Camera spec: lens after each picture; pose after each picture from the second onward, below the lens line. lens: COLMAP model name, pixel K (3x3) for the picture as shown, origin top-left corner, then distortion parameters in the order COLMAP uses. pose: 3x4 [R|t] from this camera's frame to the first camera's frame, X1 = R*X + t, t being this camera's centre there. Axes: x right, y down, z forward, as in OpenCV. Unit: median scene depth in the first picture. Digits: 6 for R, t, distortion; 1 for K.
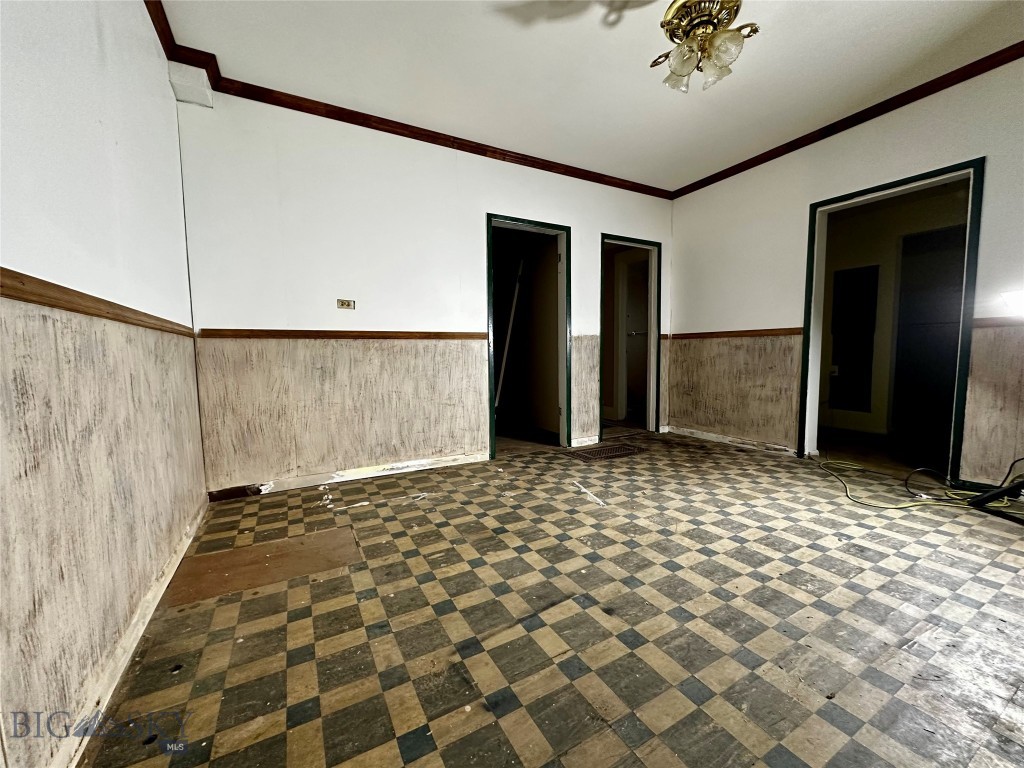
lens RADIAL K [[406.8, 0, 512.0], [0, 406.8, 384.0], [0, 0, 1]] dist [0.001155, 0.000070]
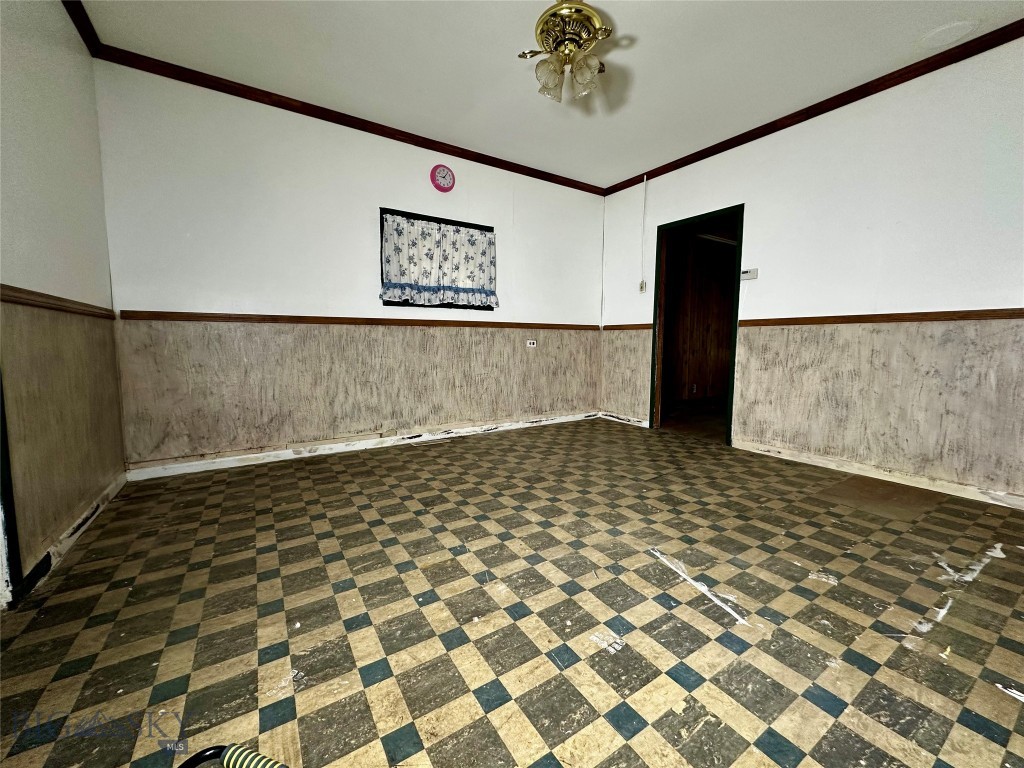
lens RADIAL K [[406.8, 0, 512.0], [0, 406.8, 384.0], [0, 0, 1]] dist [0.001155, 0.000070]
pose [[-0.997787, 0.017609, -0.064125, 0.602741], [0.006016, 0.984251, 0.176672, -0.143727], [0.066226, 0.175896, -0.982179, 1.910239]]
